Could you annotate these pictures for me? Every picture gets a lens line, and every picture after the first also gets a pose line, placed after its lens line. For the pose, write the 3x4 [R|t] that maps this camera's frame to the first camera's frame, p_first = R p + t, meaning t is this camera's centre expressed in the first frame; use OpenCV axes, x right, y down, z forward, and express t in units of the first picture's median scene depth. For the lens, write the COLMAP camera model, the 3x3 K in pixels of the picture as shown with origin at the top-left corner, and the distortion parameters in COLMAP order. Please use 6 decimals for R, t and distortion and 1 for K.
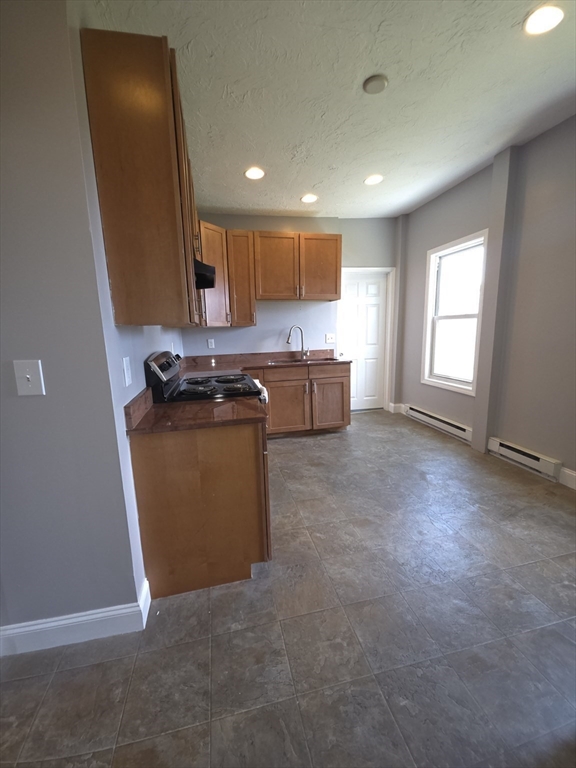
lens RADIAL K [[306.3, 0, 279.1], [0, 306.3, 385.2], [0, 0, 1]] dist [0.004957, -0.003509]
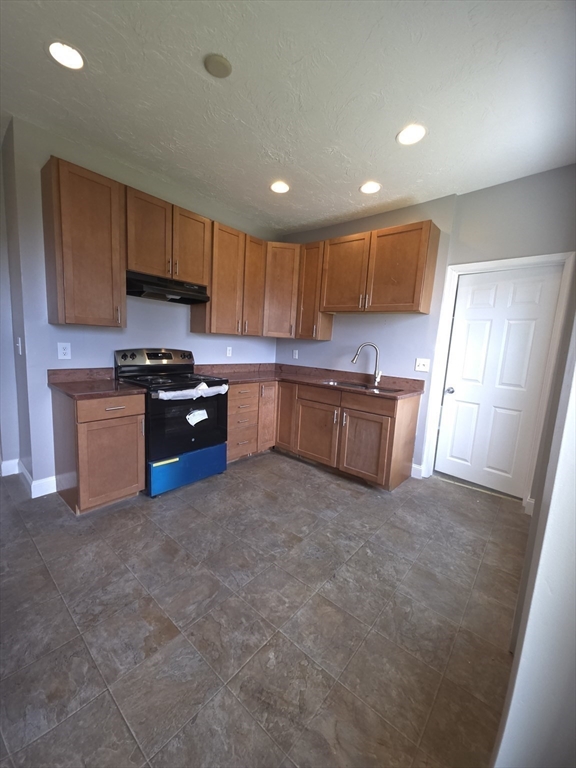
lens RADIAL K [[306.3, 0, 279.1], [0, 306.3, 385.1], [0, 0, 1]] dist [0.004957, -0.003509]
pose [[0.597487, 0.179051, -0.781633, 0.702476], [-0.217476, 0.974402, 0.056968, -0.098001], [0.771824, 0.135949, 0.621132, 0.393889]]
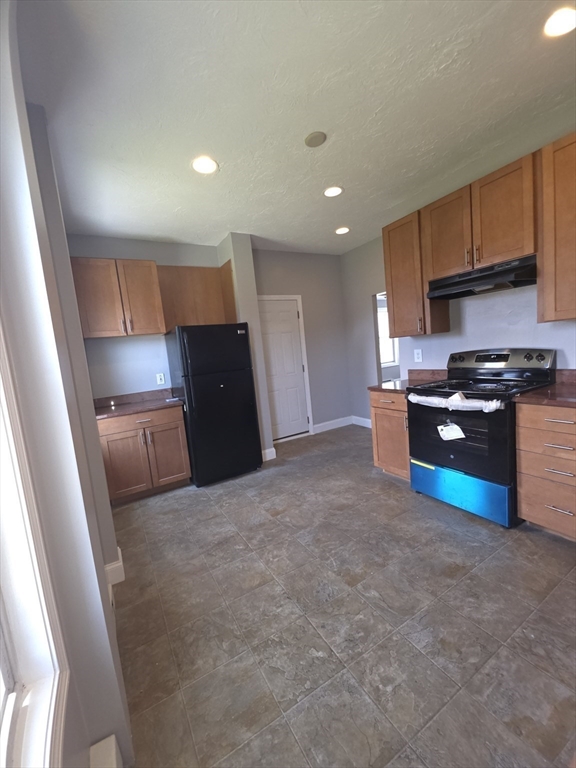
lens RADIAL K [[306.3, 0, 281.1], [0, 306.3, 385.1], [0, 0, 1]] dist [0.004957, -0.003509]
pose [[-0.942064, 0.161598, -0.293942, 0.504679], [0.071222, 0.952688, 0.295489, -0.254747], [0.327785, 0.257434, -0.909002, 1.221759]]
